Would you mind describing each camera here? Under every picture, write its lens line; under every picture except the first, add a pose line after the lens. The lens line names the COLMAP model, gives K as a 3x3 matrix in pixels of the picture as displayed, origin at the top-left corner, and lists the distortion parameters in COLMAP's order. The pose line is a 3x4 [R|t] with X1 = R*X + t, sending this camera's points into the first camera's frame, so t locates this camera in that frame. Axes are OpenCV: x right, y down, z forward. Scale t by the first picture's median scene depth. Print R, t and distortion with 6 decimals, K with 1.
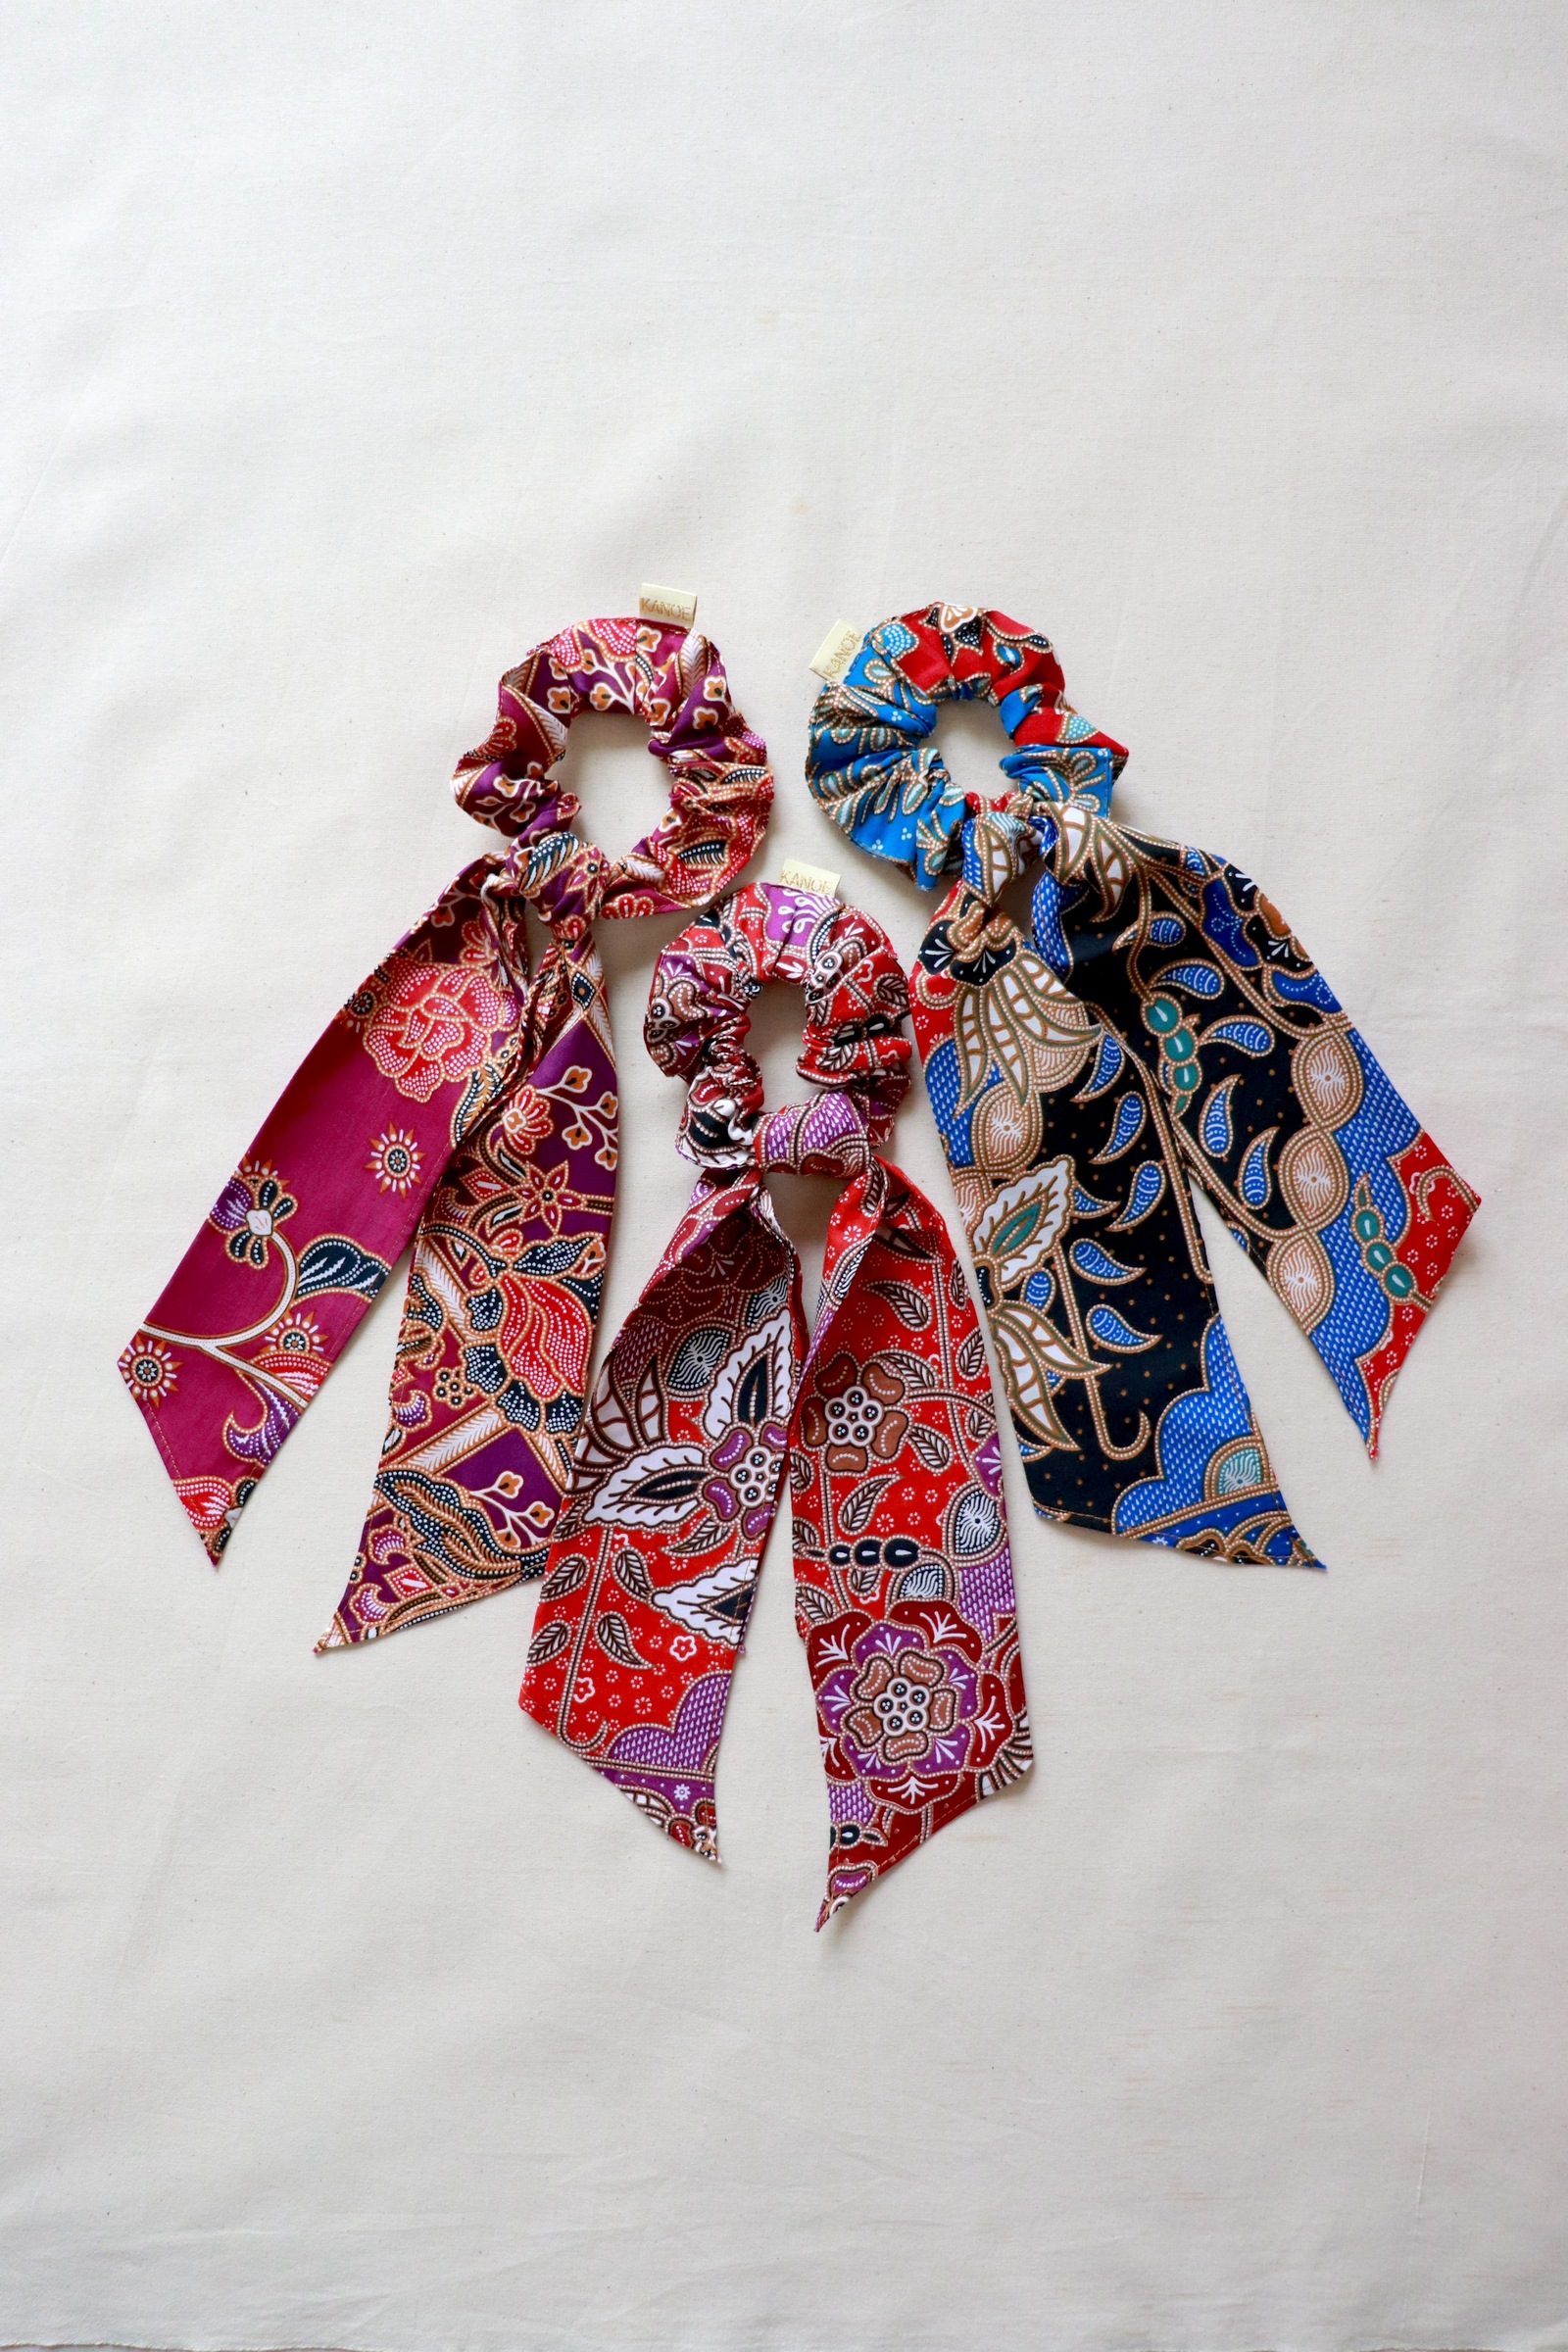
lens RADIAL K [[1954.3, 0, 784.0], [0, 1954.3, 1176.0], [0, 0, 1]] dist [-0.197482, 0.180276]
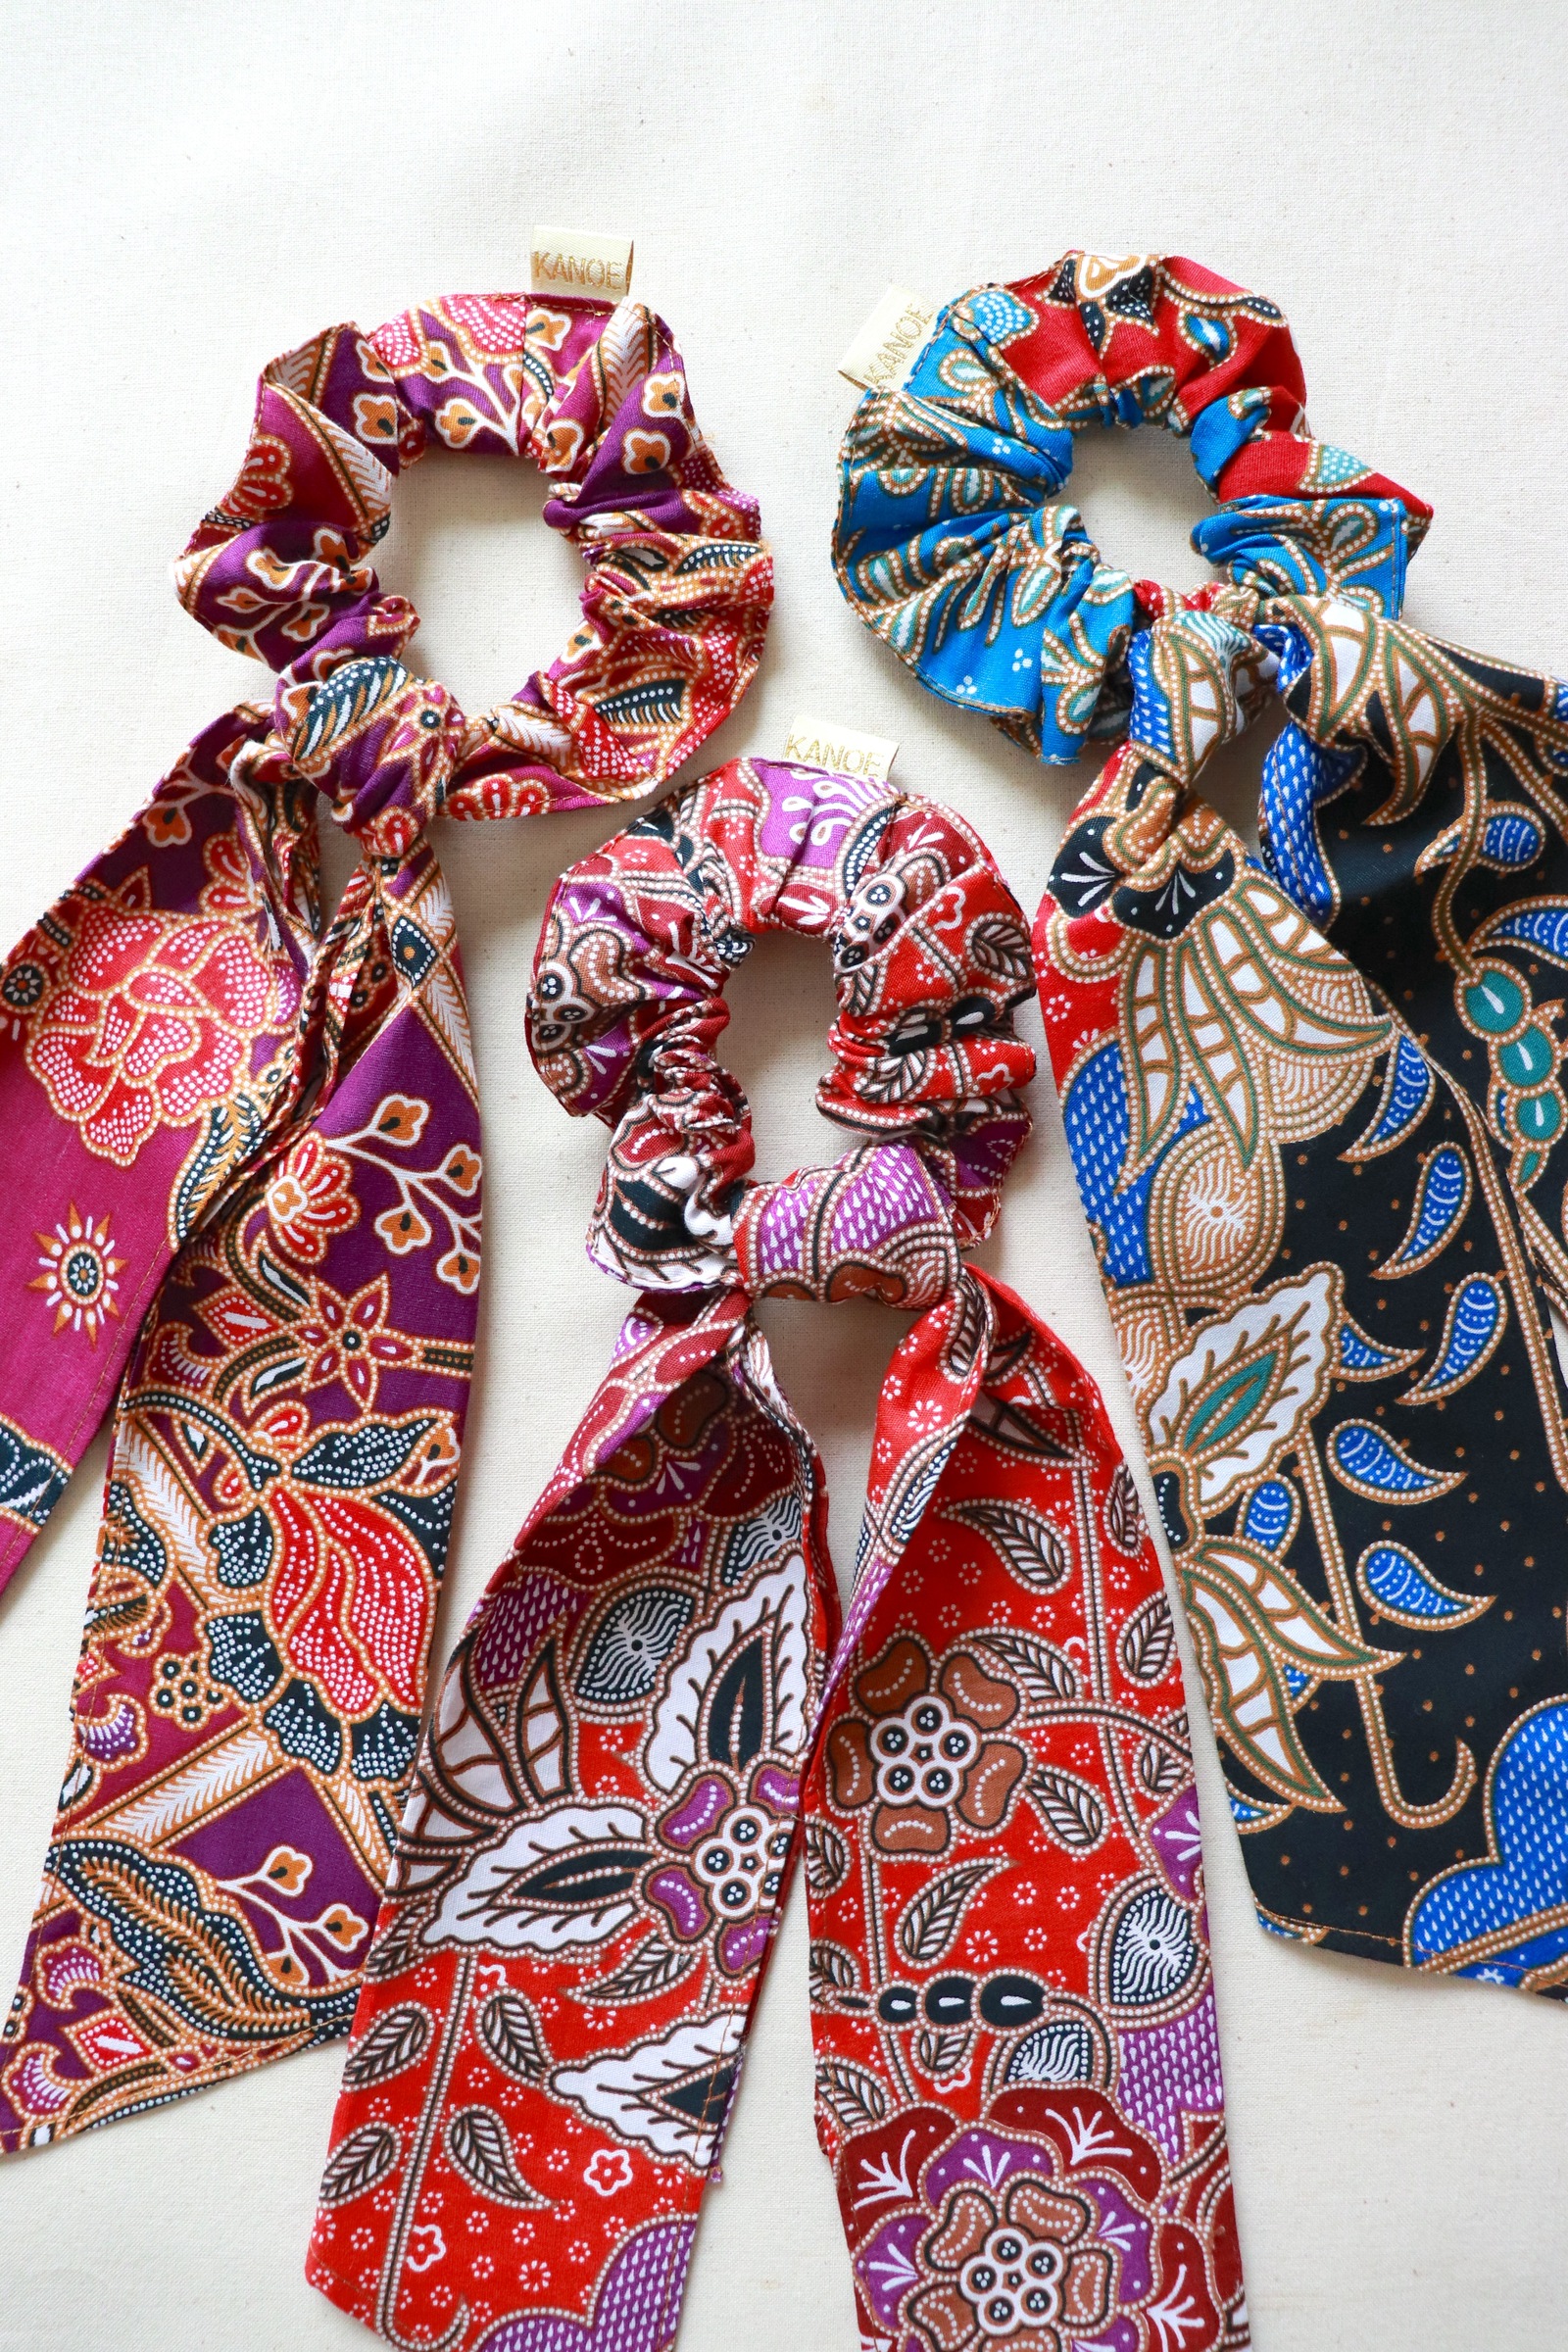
lens RADIAL K [[1954.3, 0, 784.0], [0, 1954.3, 1176.0], [0, 0, 1]] dist [-0.197482, 0.180276]
pose [[0.999972, -0.001123, -0.007336, 0.001347], [0.000653, 0.997963, -0.063799, -0.001015], [0.007392, 0.063792, 0.997936, 0.468996]]
